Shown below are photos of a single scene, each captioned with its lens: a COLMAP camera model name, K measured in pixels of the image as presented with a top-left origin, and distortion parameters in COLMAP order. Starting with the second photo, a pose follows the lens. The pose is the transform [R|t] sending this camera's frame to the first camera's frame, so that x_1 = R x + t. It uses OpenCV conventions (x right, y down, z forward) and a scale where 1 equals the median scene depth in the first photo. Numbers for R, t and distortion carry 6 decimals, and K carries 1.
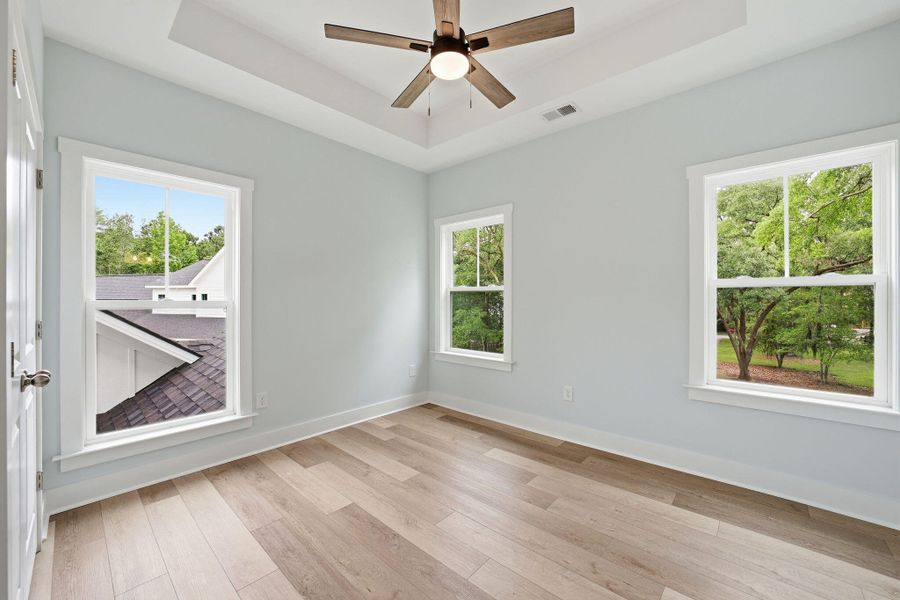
lens RADIAL K [[350.9, 0, 450.0], [0, 350.9, 300.0], [0, 0, 1]] dist [-0.029908, 0.008611]
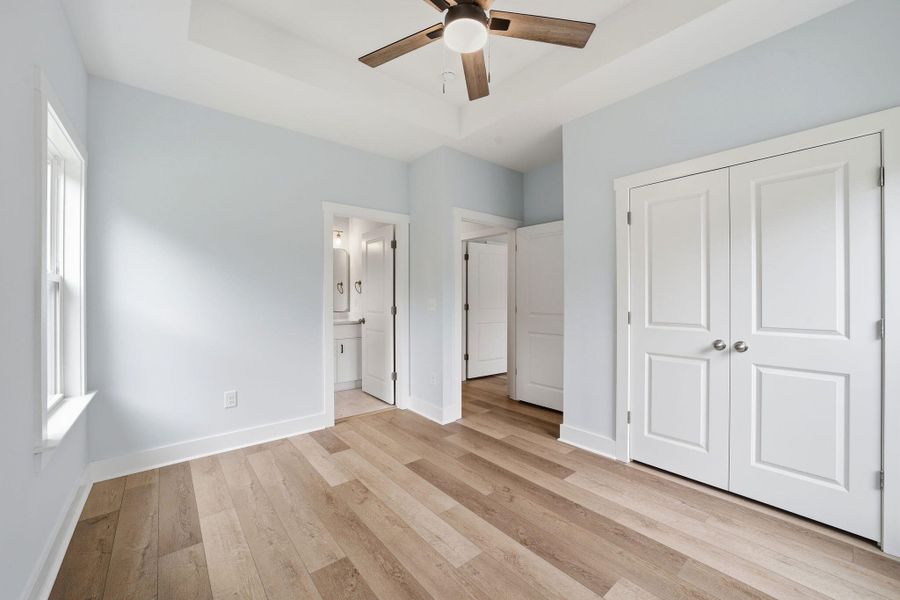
lens RADIAL K [[350.9, 0, 450.0], [0, 350.9, 300.0], [0, 0, 1]] dist [-0.029908, 0.008611]
pose [[-0.990576, -0.000125, 0.136963, -0.081001], [0.000516, 0.999989, 0.004644, -0.003389], [-0.136962, 0.004671, -0.990565, 1.900368]]
